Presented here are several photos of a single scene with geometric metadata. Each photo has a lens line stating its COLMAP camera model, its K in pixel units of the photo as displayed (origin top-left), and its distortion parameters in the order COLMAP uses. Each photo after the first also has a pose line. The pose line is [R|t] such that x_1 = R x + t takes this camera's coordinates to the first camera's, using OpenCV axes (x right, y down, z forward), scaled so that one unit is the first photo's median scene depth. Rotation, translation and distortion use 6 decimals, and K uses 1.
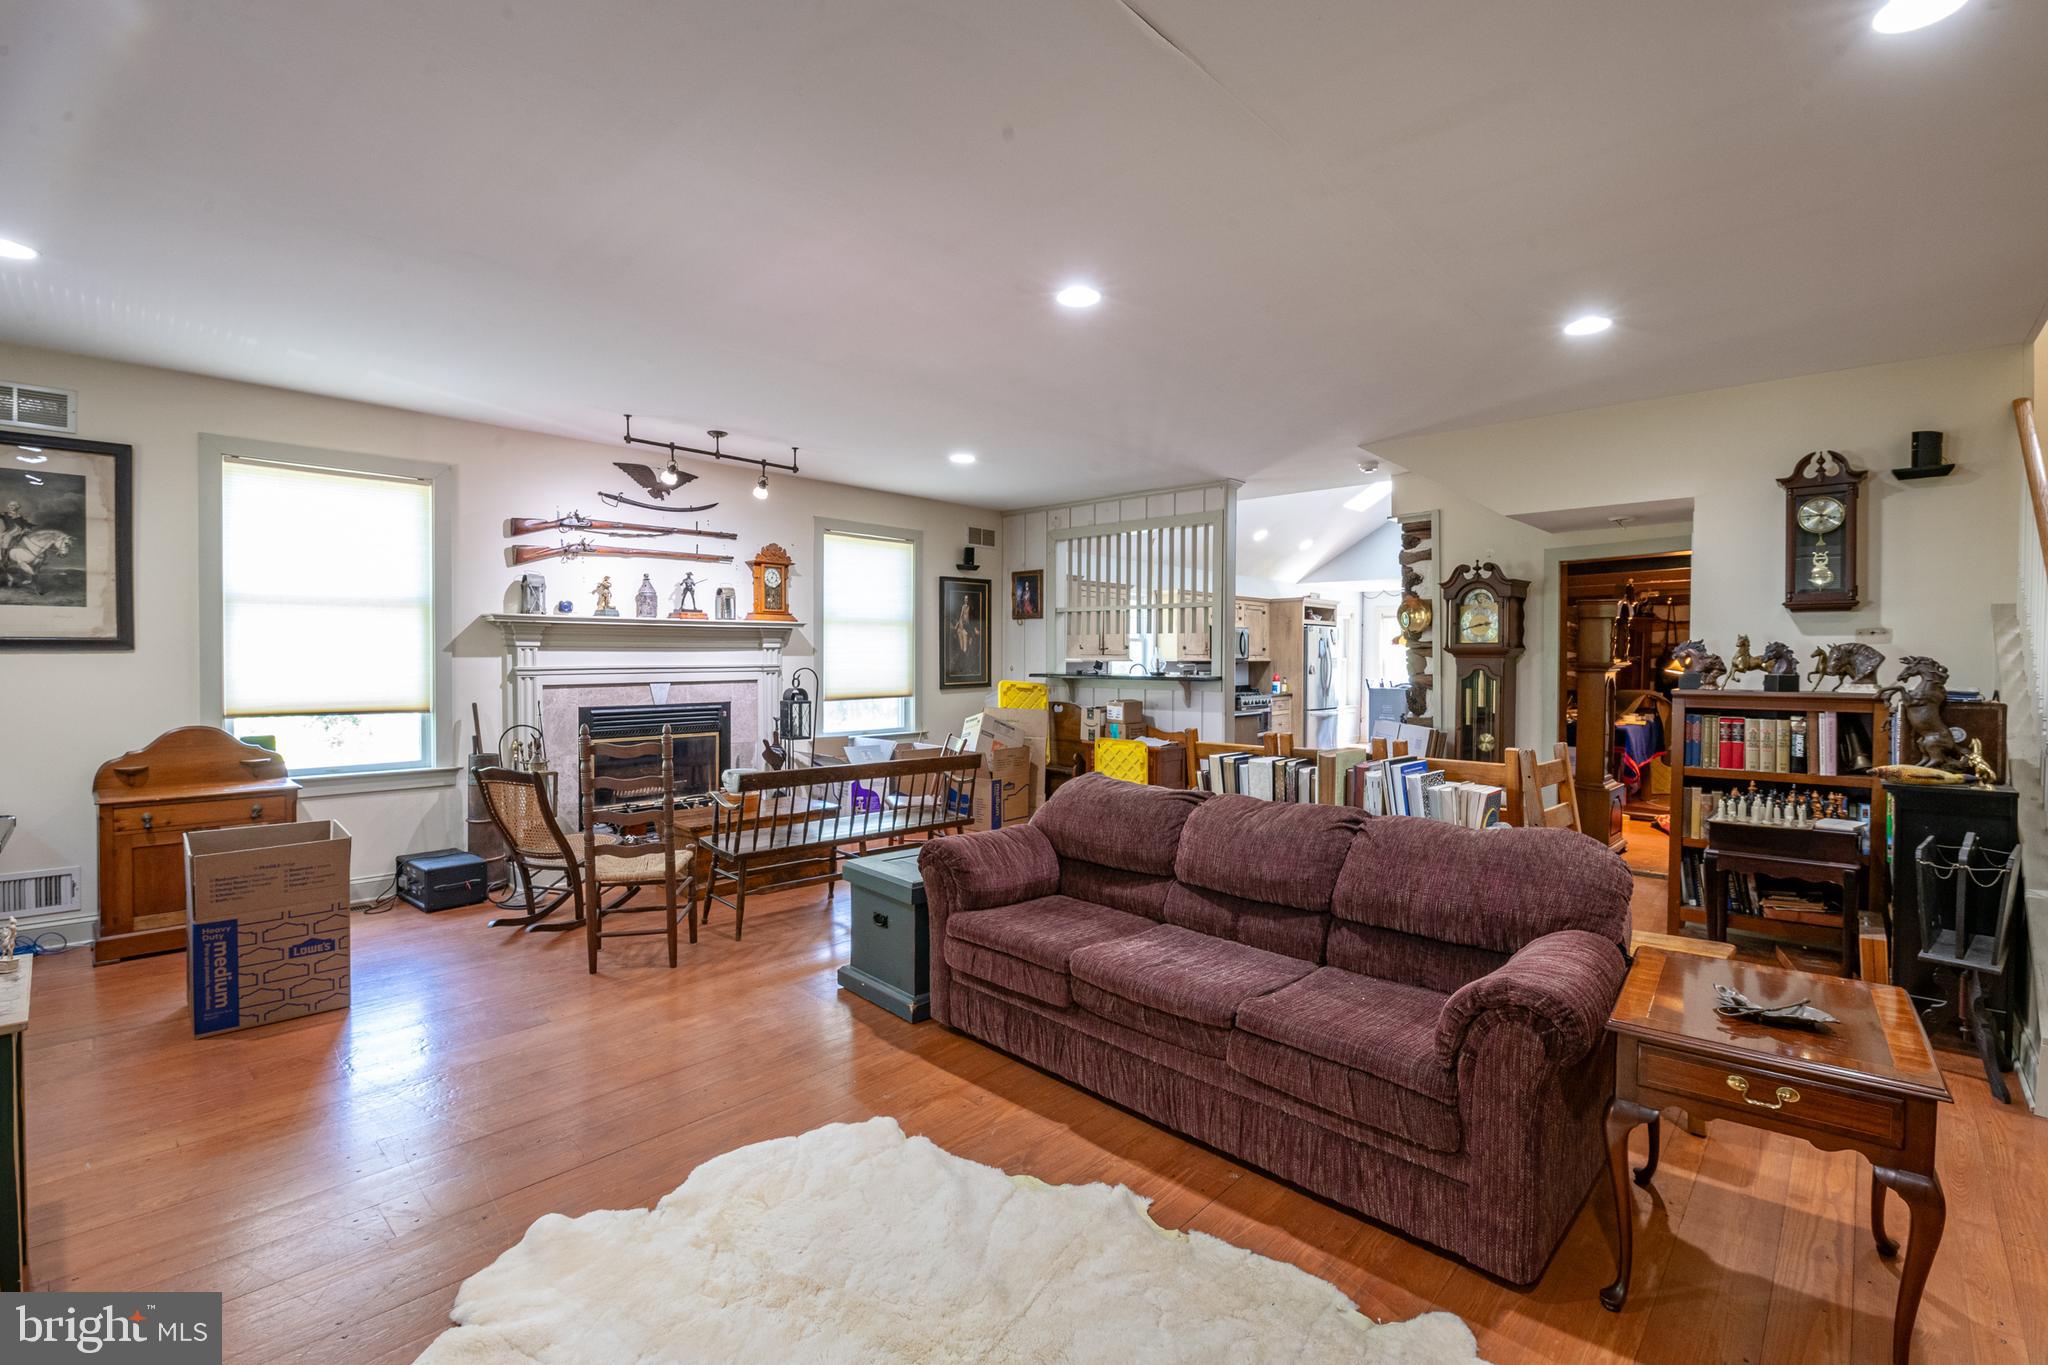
lens RADIAL K [[891.5, 0, 1005.8], [0, 891.5, 673.6], [0, 0, 1]] dist [-0.004792, -0.000868]
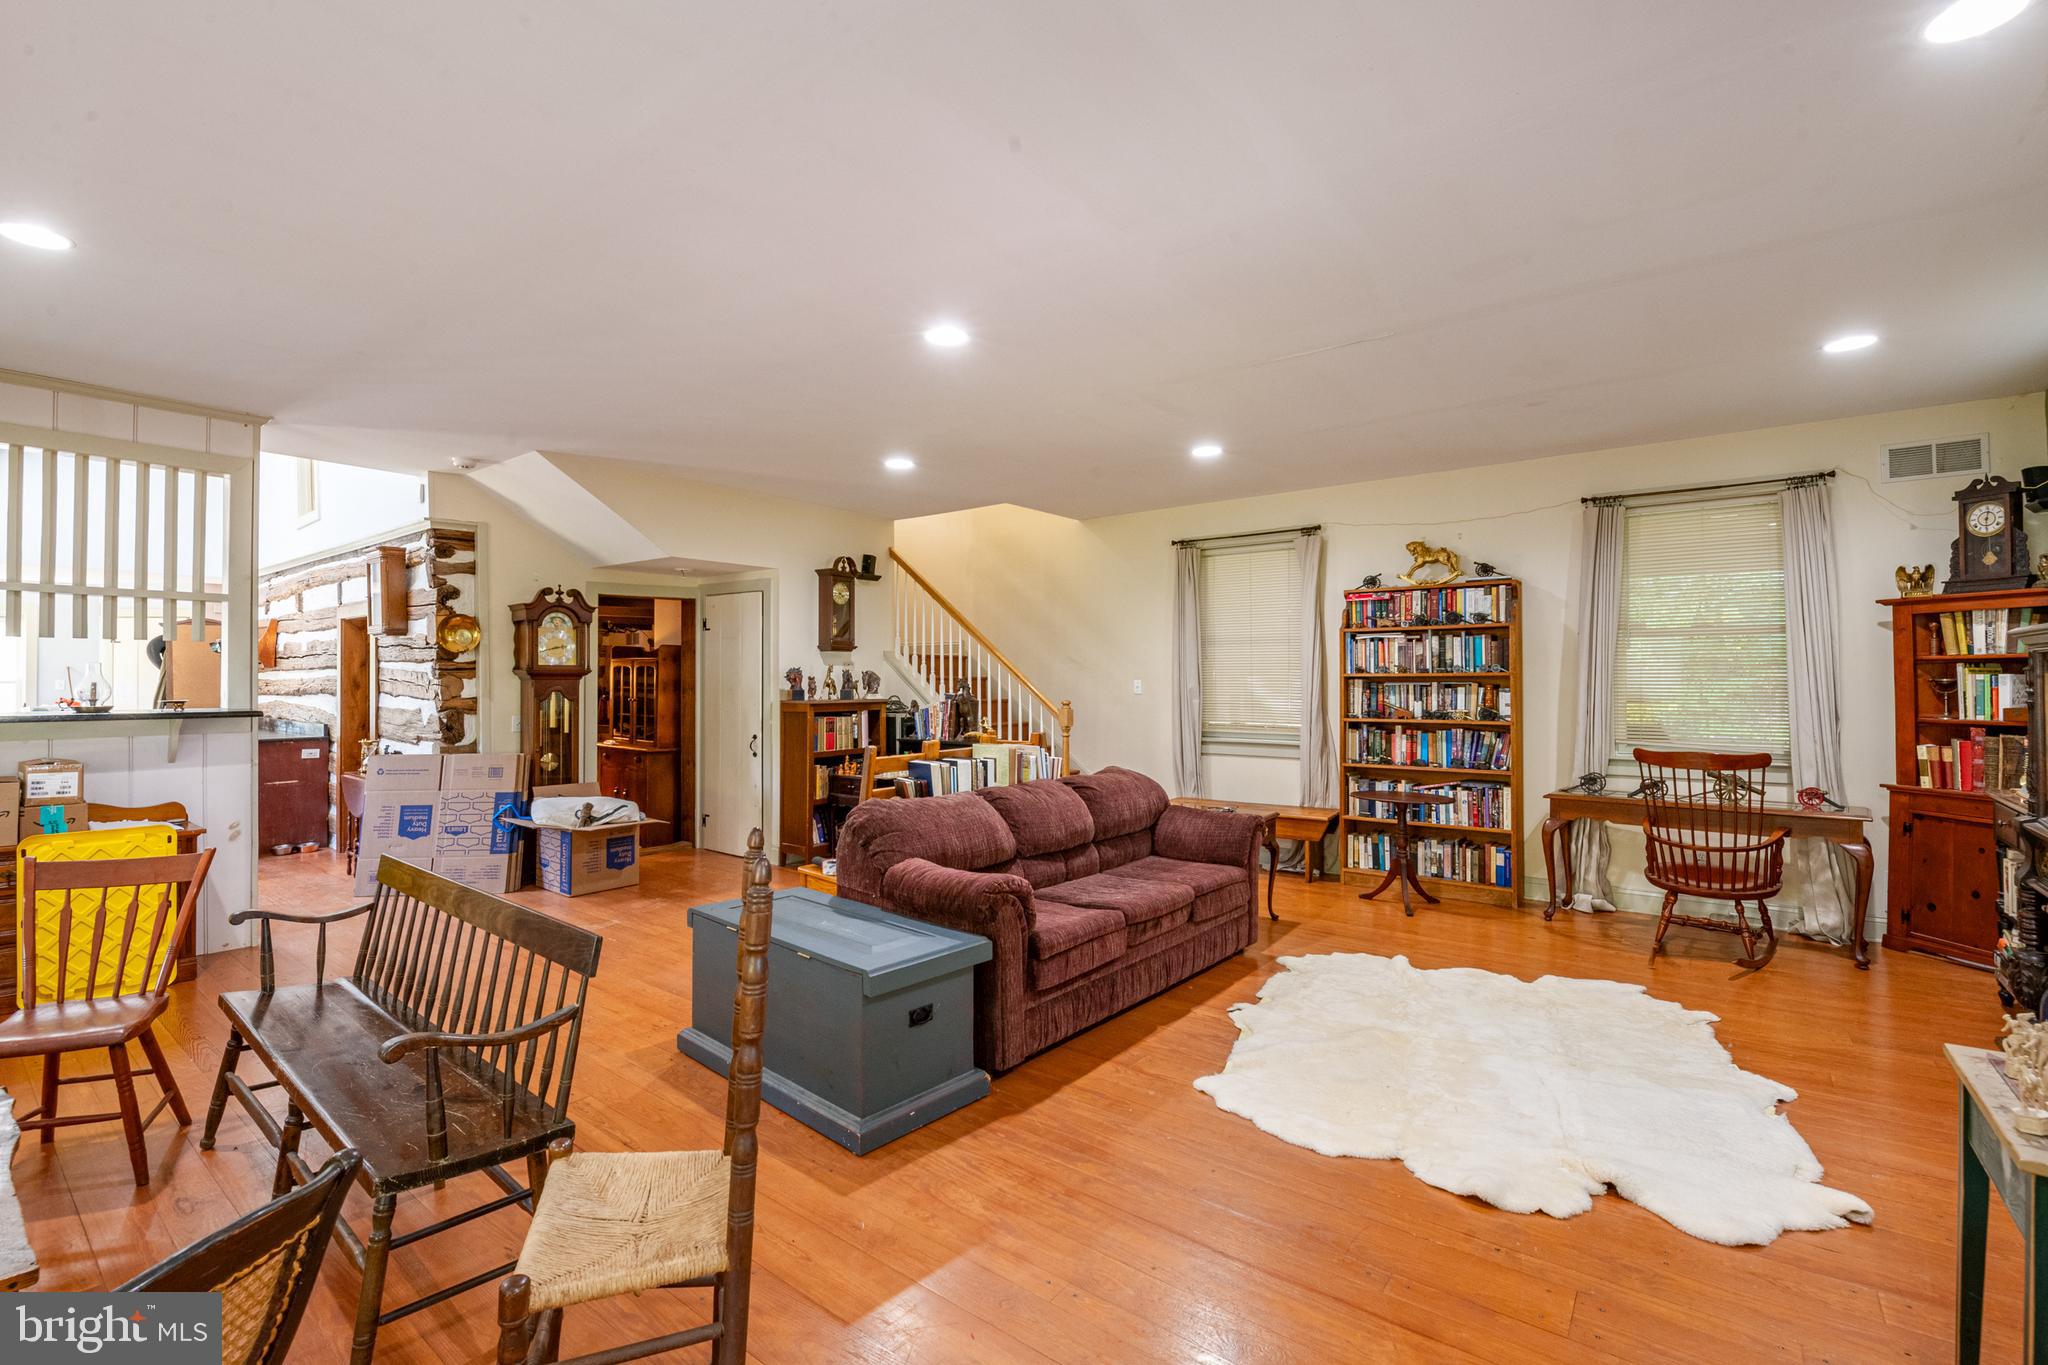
lens RADIAL K [[891.5, 0, 1010.1], [0, 891.5, 670.5], [0, 0, 1]] dist [-0.004792, -0.000868]
pose [[-0.085852, 0.004966, 0.996296, -0.790267], [0.017585, 0.999839, -0.003468, -0.022241], [-0.996153, 0.017222, -0.085926, 0.830616]]
